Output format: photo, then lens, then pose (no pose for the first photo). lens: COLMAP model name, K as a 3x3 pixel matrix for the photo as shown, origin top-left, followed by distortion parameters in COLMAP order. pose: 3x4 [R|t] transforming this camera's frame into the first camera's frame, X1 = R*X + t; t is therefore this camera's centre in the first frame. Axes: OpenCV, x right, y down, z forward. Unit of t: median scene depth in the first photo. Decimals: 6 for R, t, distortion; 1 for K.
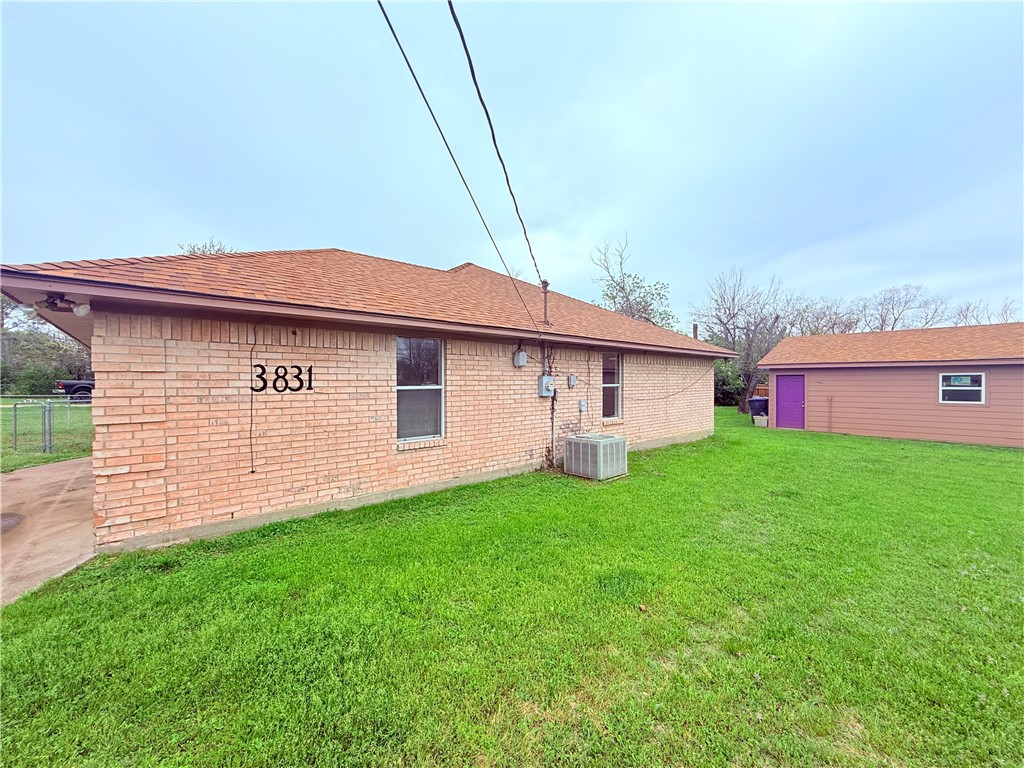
lens RADIAL K [[405.8, 0, 507.3], [0, 405.8, 384.1], [0, 0, 1]] dist [-0.000117, -0.000157]
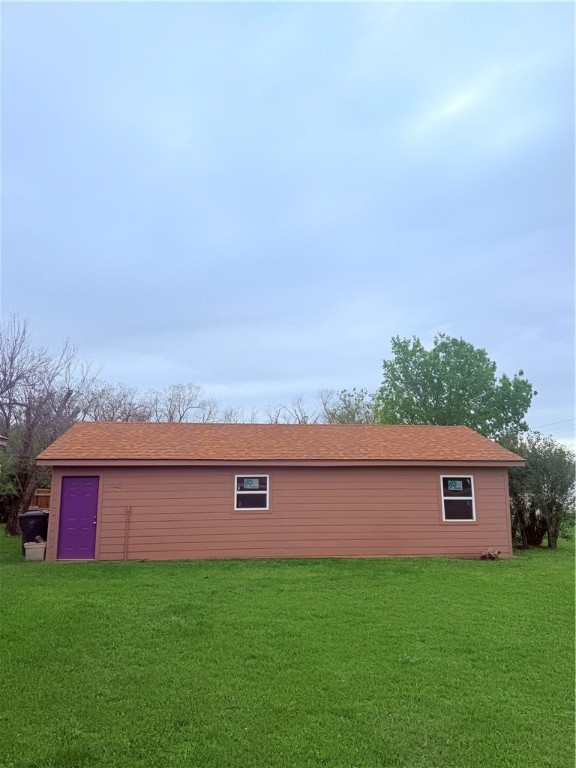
lens RADIAL K [[547.7, 0, 288.0], [0, 547.7, 384.0], [0, 0, 1]] dist [0.031667, -0.004074]
pose [[0.568017, 0.143904, 0.810338, 0.129793], [0.008767, 0.983481, -0.180797, -0.003994], [-0.822970, 0.109800, 0.557373, 0.191058]]
